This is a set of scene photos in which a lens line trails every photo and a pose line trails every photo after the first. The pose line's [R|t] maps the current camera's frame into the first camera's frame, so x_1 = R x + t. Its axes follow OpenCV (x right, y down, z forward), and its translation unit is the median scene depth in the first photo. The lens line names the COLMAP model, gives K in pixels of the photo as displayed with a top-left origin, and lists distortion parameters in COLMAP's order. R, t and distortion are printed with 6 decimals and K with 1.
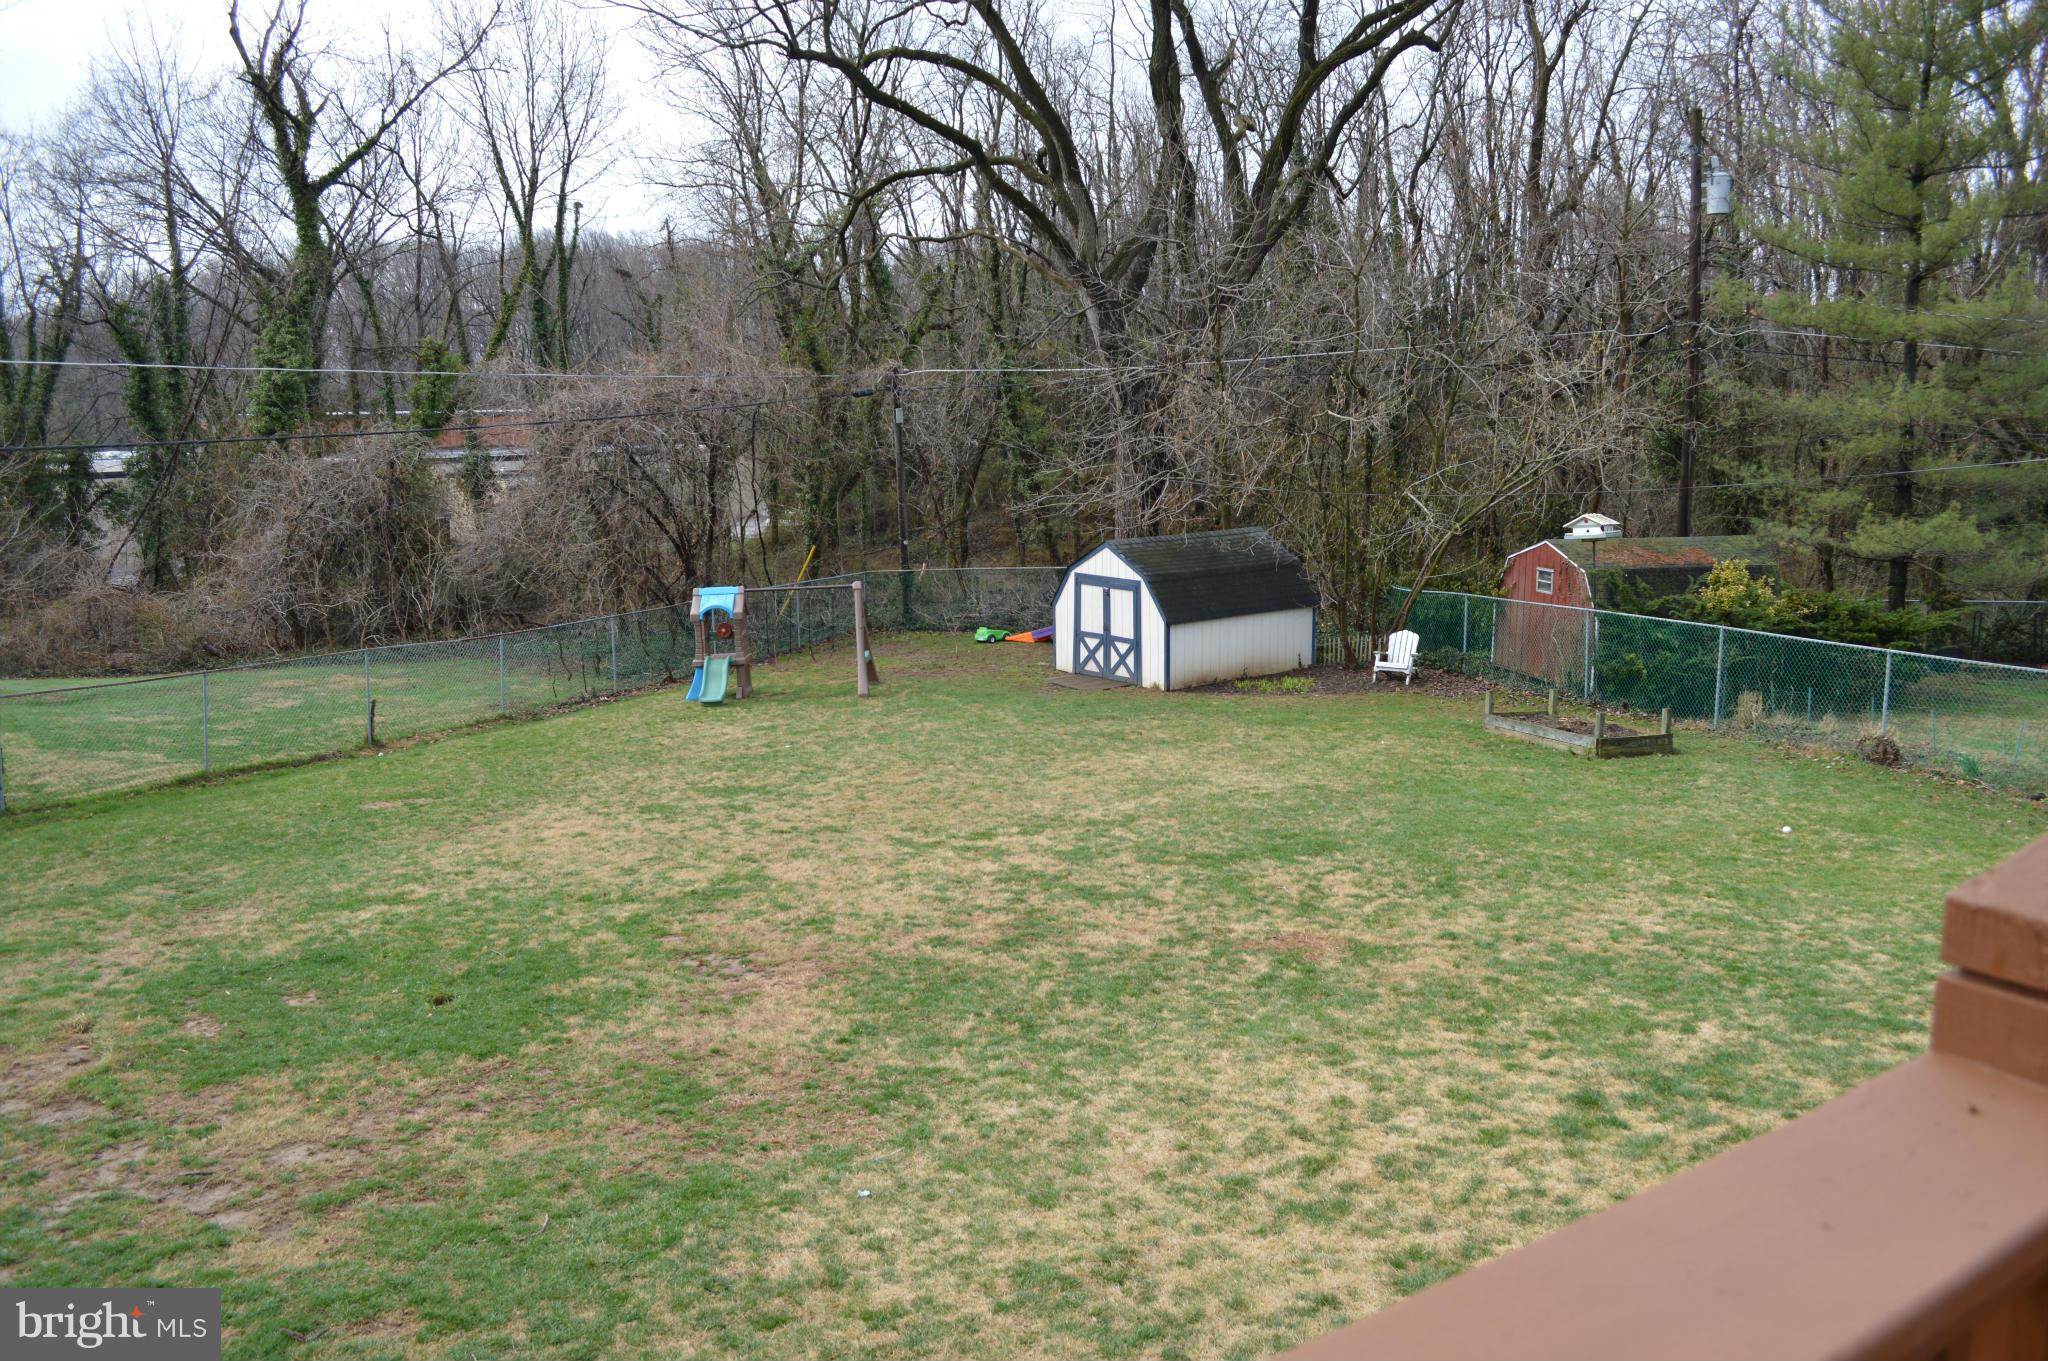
lens RADIAL K [[1658.6, 0, 1027.0], [0, 1658.6, 690.2], [0, 0, 1]] dist [-0.079802, 0.013752]
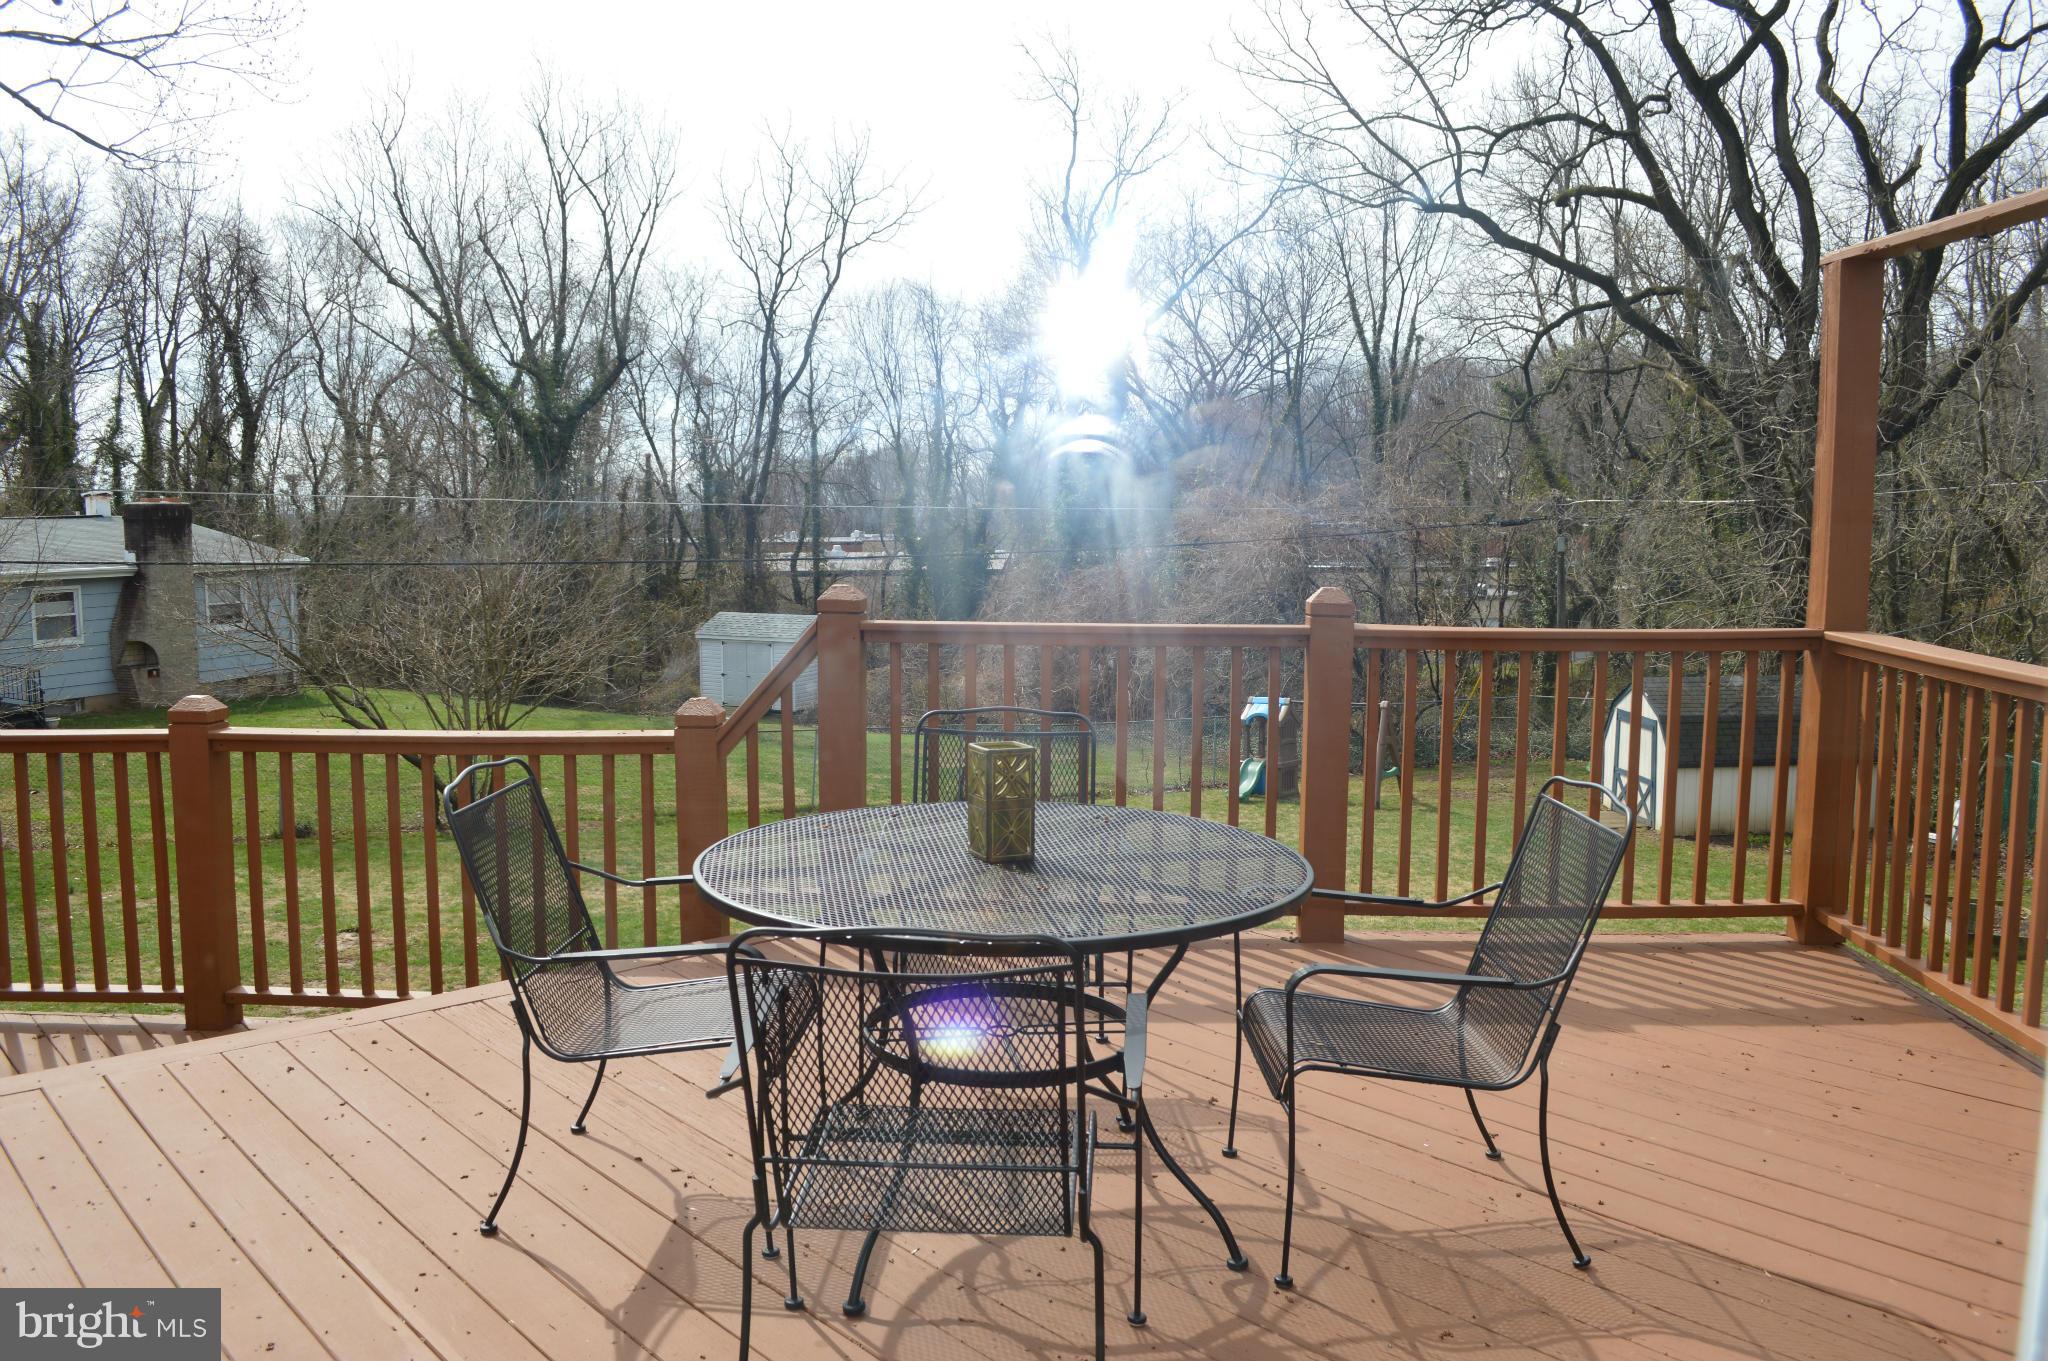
lens RADIAL K [[1658.6, 0, 1019.9], [0, 1658.6, 670.5], [0, 0, 1]] dist [-0.079802, 0.013752]
pose [[0.805316, 0.060598, -0.589741, 0.233992], [-0.104832, 0.993642, -0.041052, -0.011713], [0.583504, 0.094884, 0.806548, 0.001638]]
